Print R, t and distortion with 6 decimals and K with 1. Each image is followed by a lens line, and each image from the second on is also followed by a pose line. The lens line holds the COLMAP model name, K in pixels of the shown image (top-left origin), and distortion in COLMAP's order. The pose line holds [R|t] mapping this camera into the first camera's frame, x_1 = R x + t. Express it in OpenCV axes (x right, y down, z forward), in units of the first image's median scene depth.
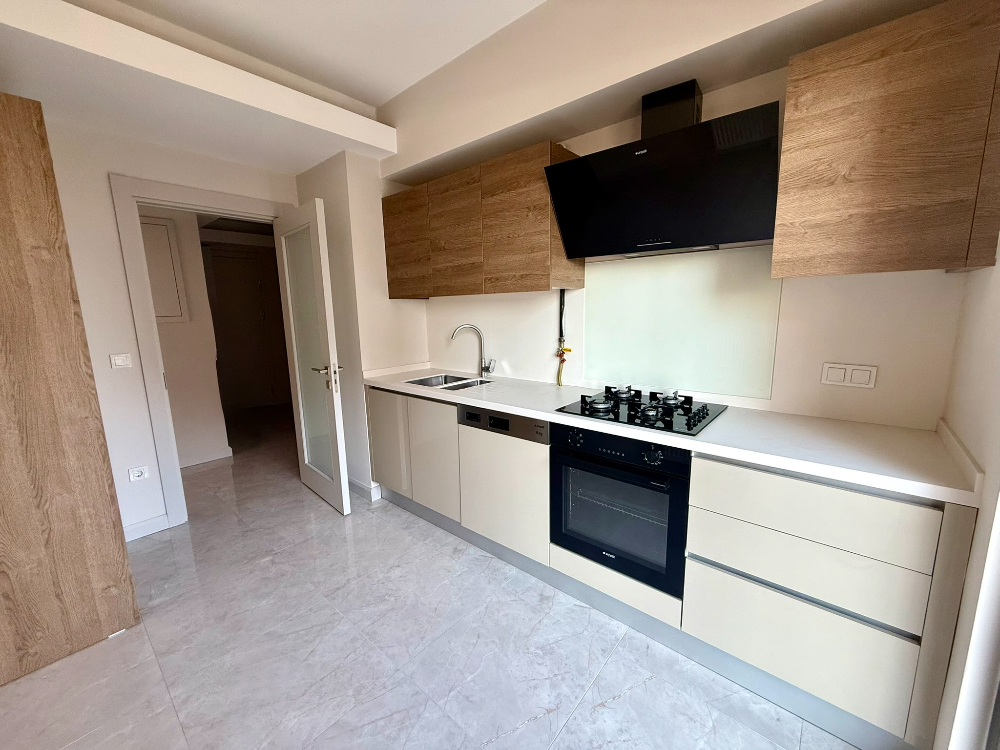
lens RADIAL K [[398.9, 0, 501.8], [0, 398.9, 375.8], [0, 0, 1]] dist [0.001443, 0.000021]
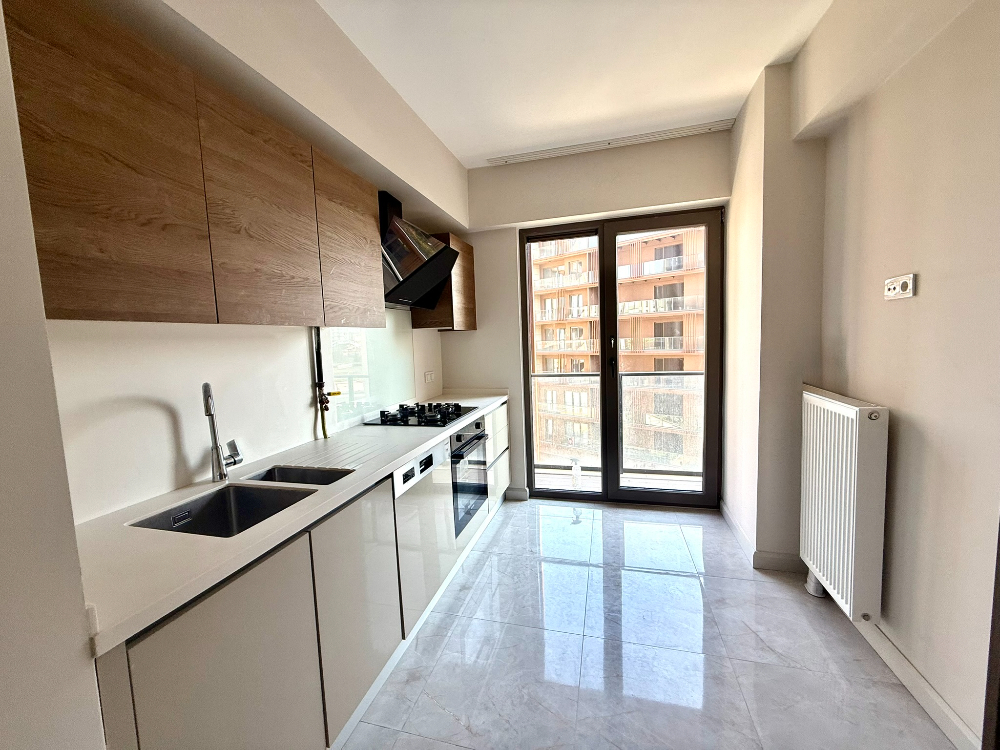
lens RADIAL K [[397.4, 0, 500.2], [0, 397.4, 375.4], [0, 0, 1]] dist [0.000751, 0.000193]
pose [[-0.425745, -0.046758, 0.903634, -0.846633], [0.196250, 0.970120, 0.142661, -0.168187], [-0.883305, 0.238076, -0.403848, 1.080269]]
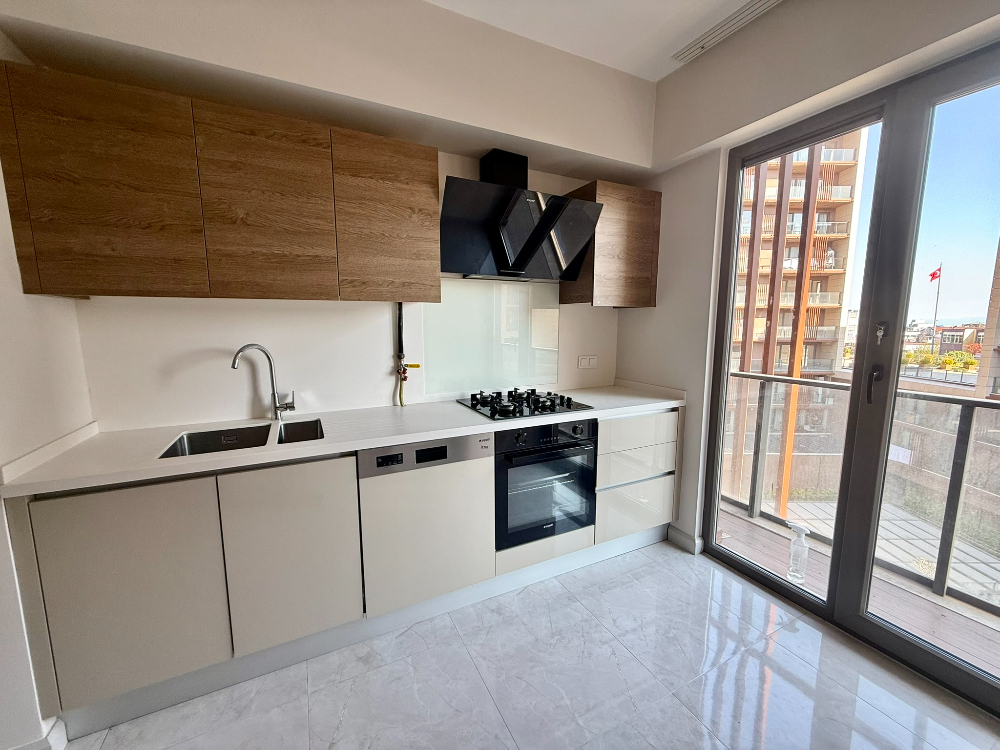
lens RADIAL K [[397.4, 0, 500.2], [0, 397.4, 375.4], [0, 0, 1]] dist [0.000751, 0.000193]
pose [[0.384620, -0.102606, 0.917355, -0.654071], [0.146841, 0.987949, 0.048935, -0.061867], [-0.911320, 0.115884, 0.395052, 0.471616]]
